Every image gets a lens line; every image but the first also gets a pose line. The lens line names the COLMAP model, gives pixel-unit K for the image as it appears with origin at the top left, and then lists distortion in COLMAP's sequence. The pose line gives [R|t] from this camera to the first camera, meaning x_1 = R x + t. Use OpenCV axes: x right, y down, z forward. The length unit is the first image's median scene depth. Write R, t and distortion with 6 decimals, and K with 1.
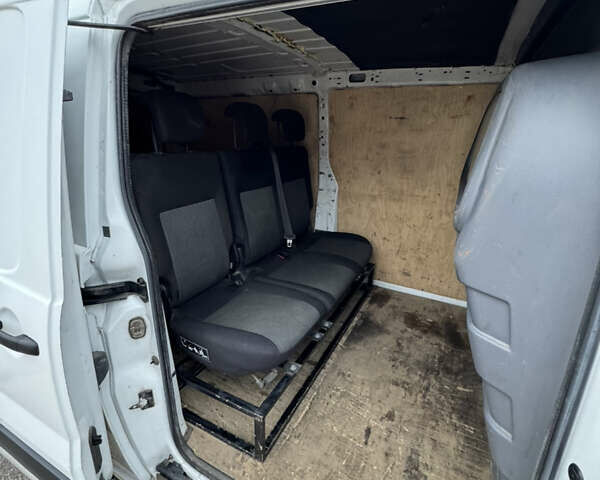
lens RADIAL K [[317.6, 0, 301.1], [0, 317.6, 240.5], [0, 0, 1]] dist [-0.007517, 0.000503]
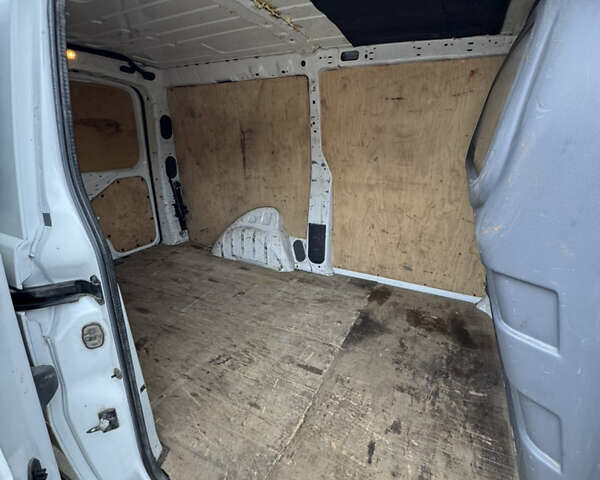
lens RADIAL K [[317.6, 0, 300.9], [0, 317.6, 240.2], [0, 0, 1]] dist [-0.007517, 0.000503]
pose [[0.999686, -0.023764, 0.007908, 0.021316], [0.023774, 0.999717, -0.001179, 0.027396], [-0.007878, 0.001367, 0.999968, 0.115648]]
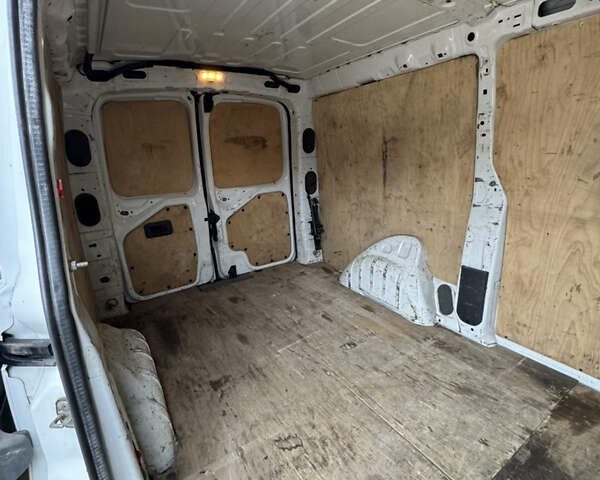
lens RADIAL K [[317.6, 0, 299.2], [0, 317.6, 240.3], [0, 0, 1]] dist [-0.007517, 0.000503]
pose [[0.864899, 0.077765, -0.495886, 0.131149], [-0.097376, 0.995152, -0.013779, -0.079956], [0.492410, 0.060204, 0.868279, 0.465358]]
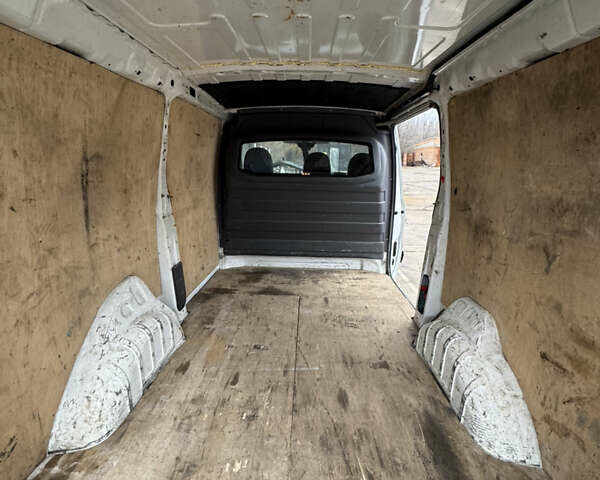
lens RADIAL K [[317.6, 0, 301.1], [0, 317.6, 239.6], [0, 0, 1]] dist [-0.007517, 0.000503]
pose [[-0.429037, -0.242749, 0.870058, -1.322642], [0.260125, 0.889206, 0.376362, -0.543090], [-0.865022, 0.387797, -0.318357, 1.684689]]
